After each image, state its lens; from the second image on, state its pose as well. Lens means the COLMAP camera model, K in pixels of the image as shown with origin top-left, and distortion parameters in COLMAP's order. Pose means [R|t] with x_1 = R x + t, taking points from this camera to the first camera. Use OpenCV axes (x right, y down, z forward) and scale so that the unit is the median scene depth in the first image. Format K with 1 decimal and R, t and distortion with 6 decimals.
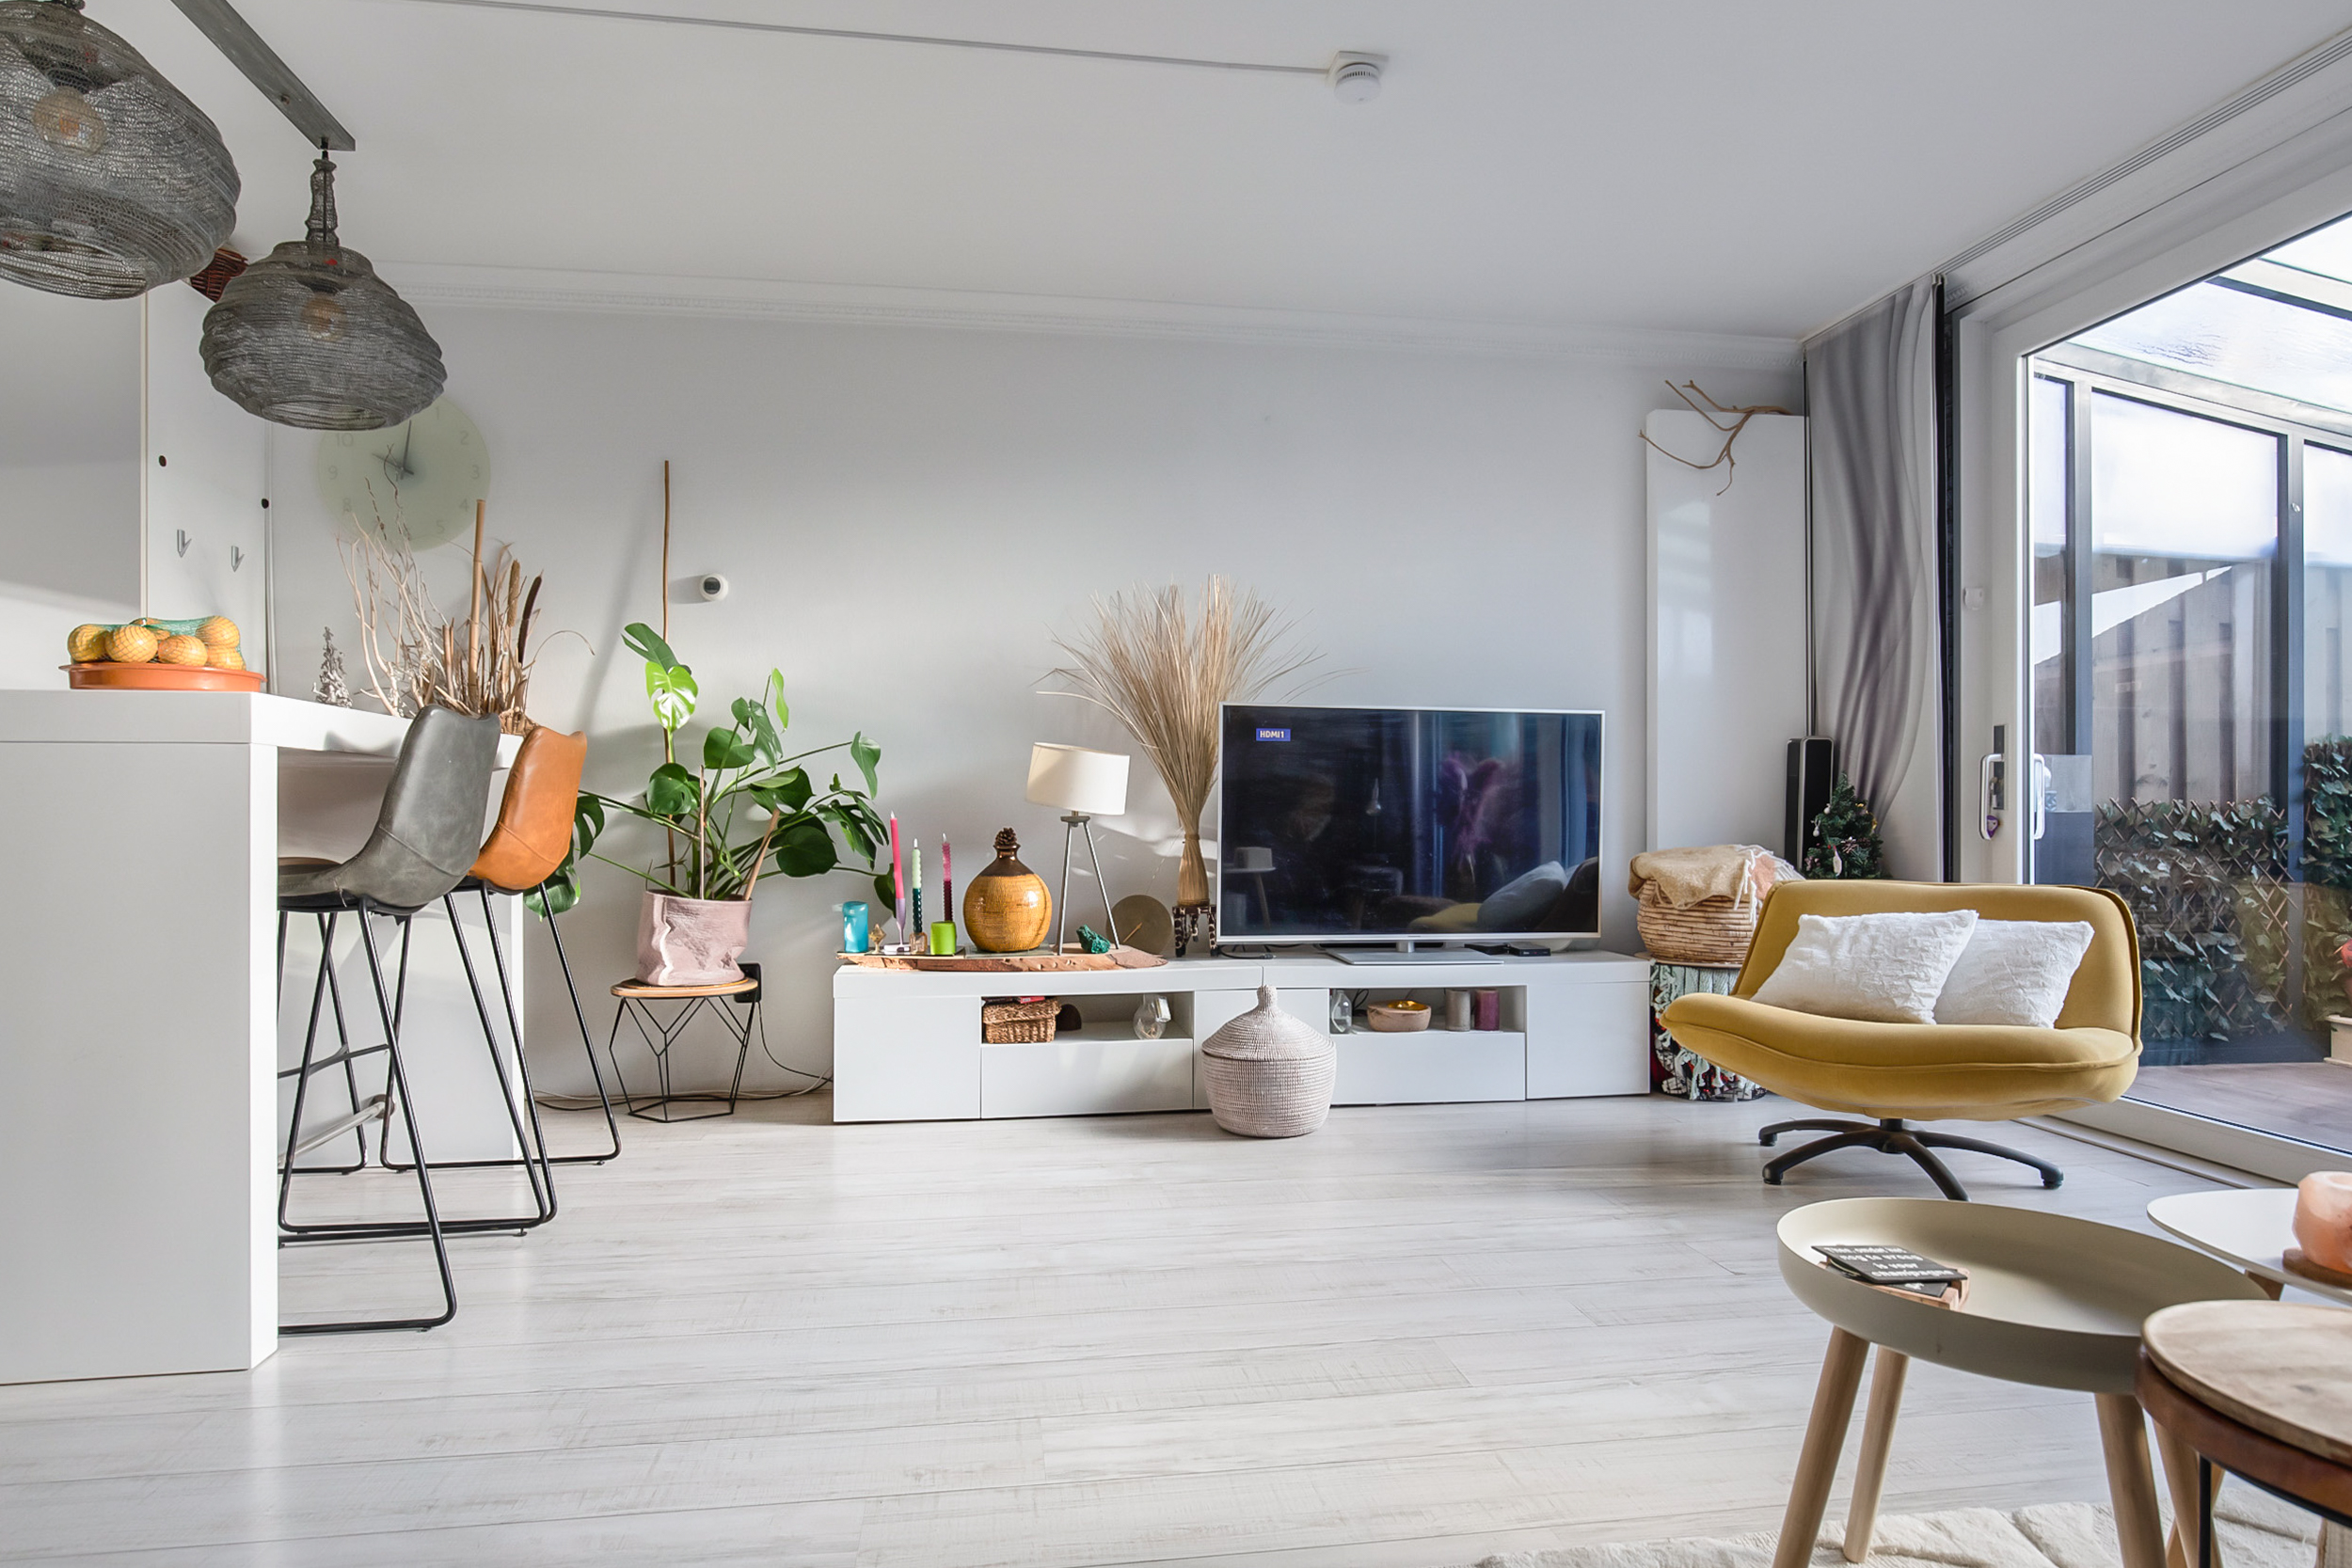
lens RADIAL K [[1313.6, 0, 1180.6], [0, 1313.6, 816.1], [0, 0, 1]] dist [-0.021859, 0.003243]
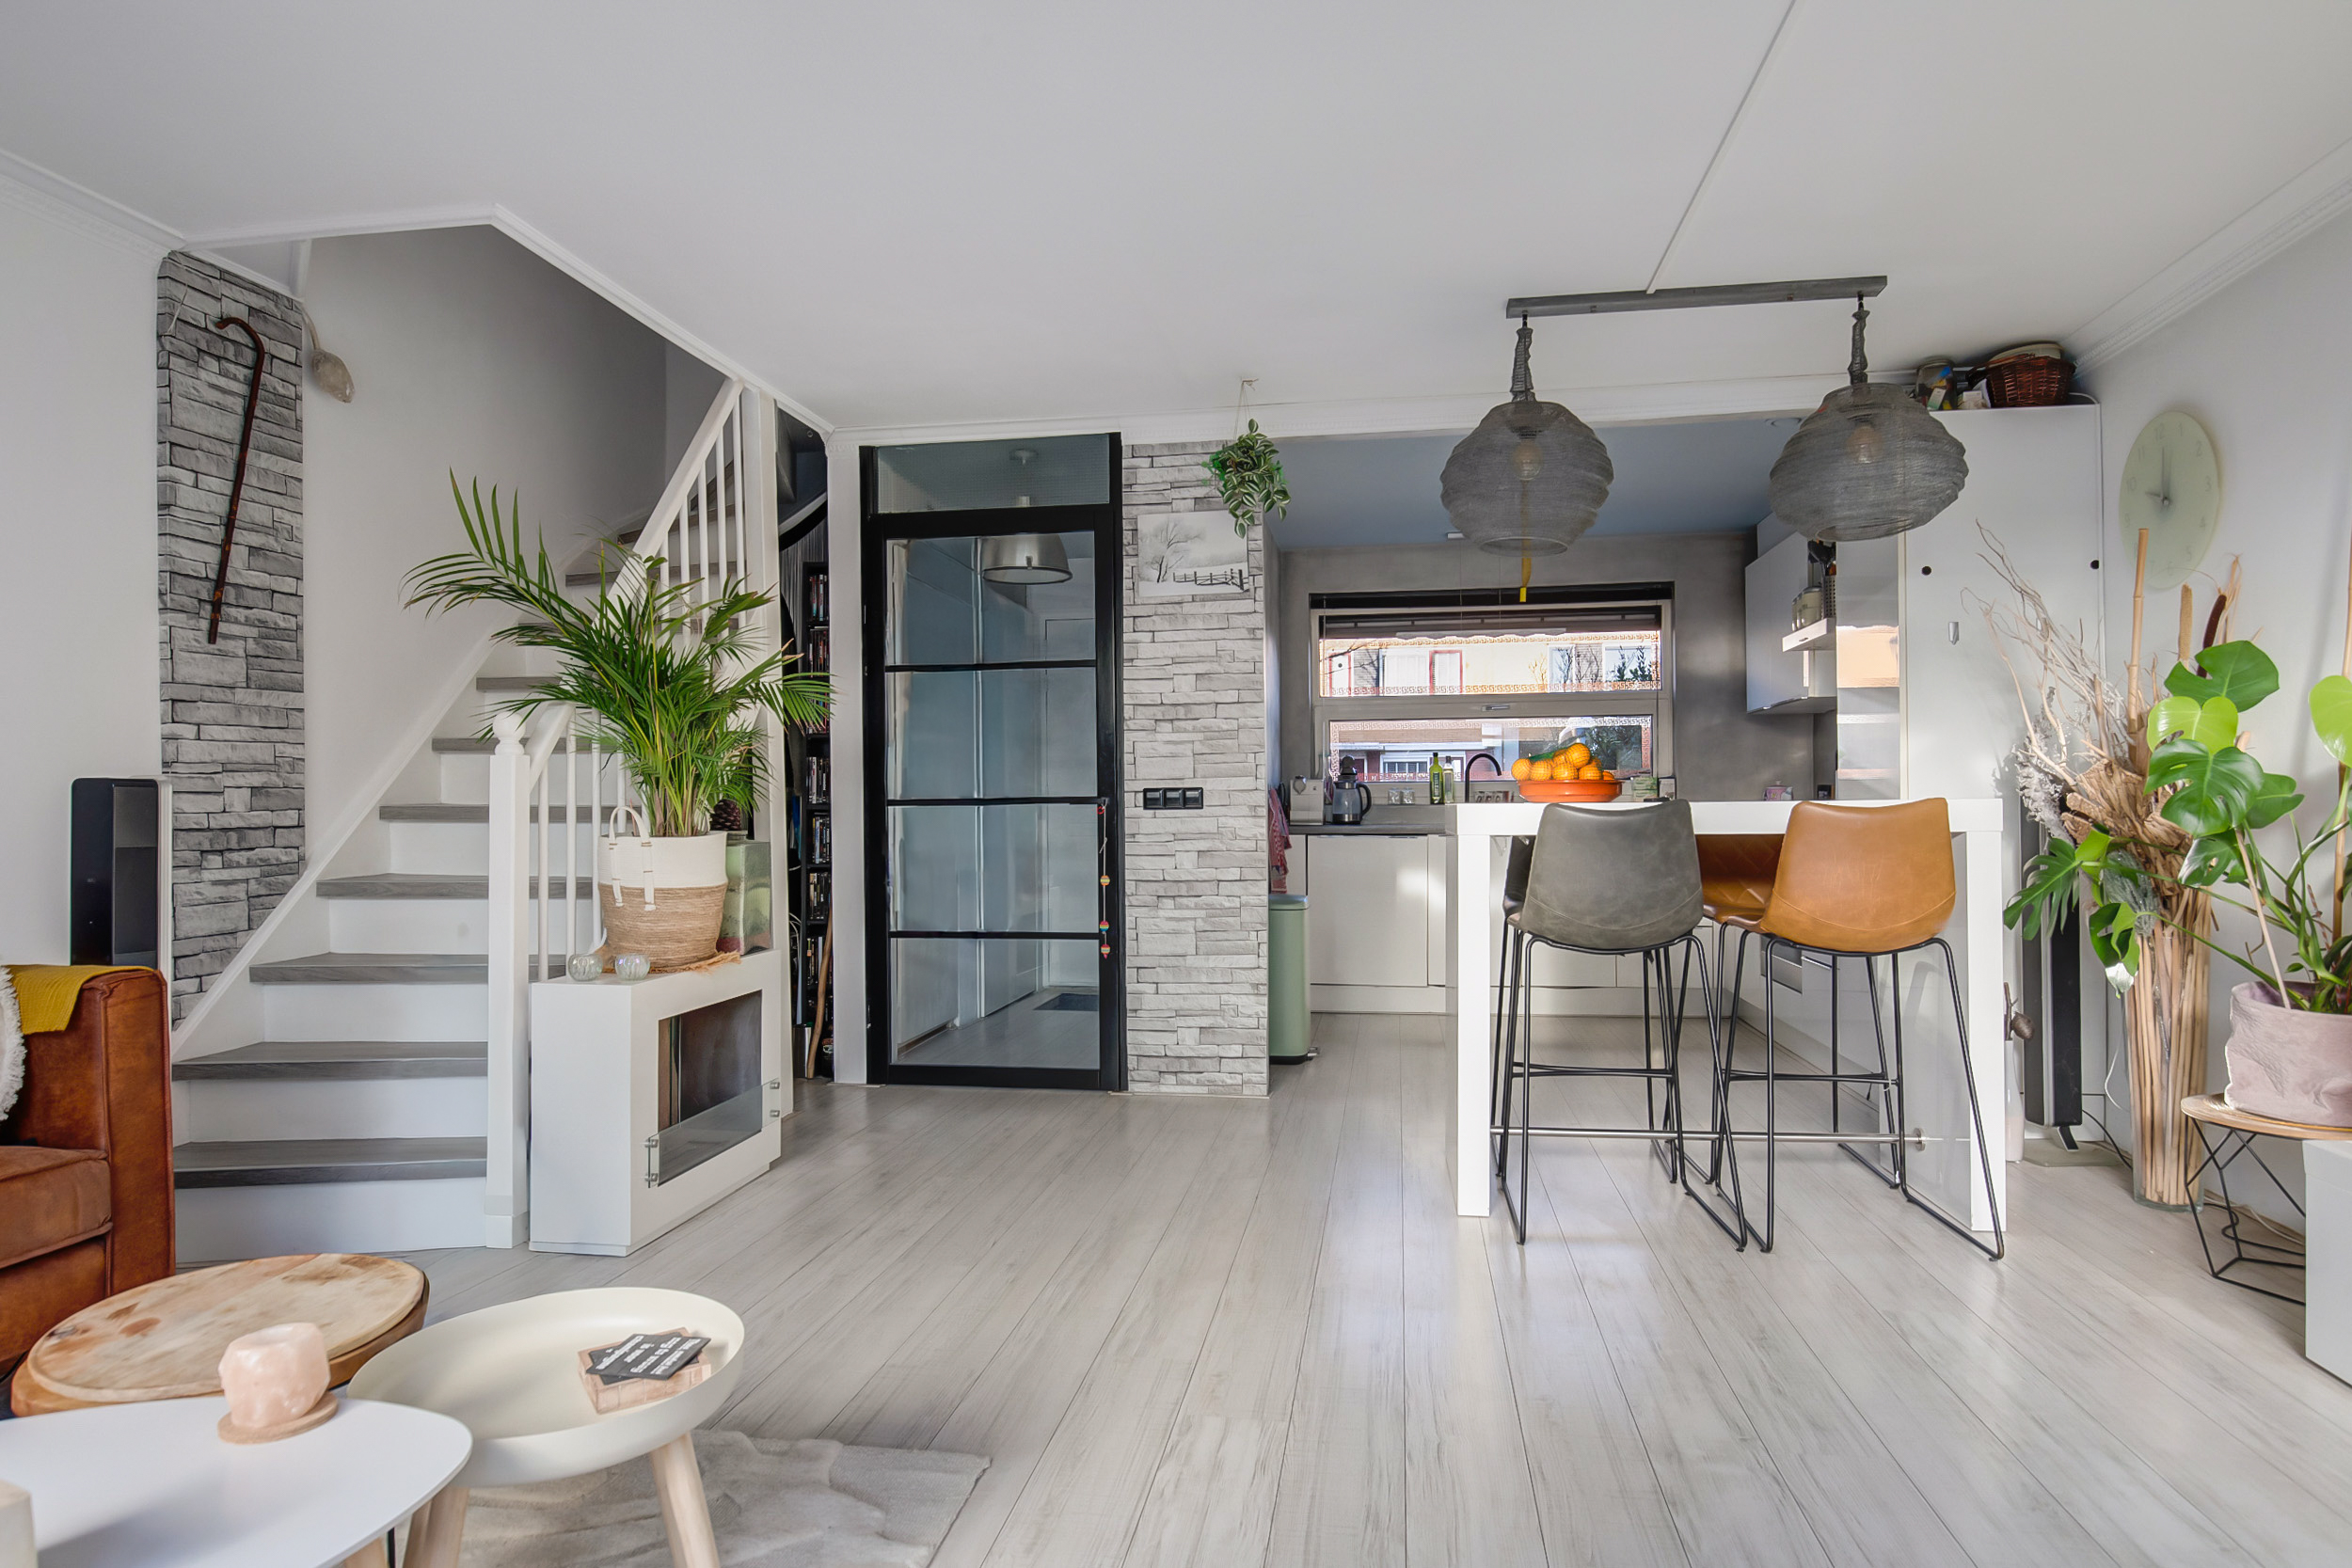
lens RADIAL K [[1313.6, 0, 1182.6], [0, 1313.6, 799.3], [0, 0, 1]] dist [-0.021859, 0.003243]
pose [[-0.303916, -0.003477, -0.952692, 0.528444], [0.003931, 0.999980, -0.004903, -0.051078], [0.952691, -0.005236, -0.303897, 0.634230]]
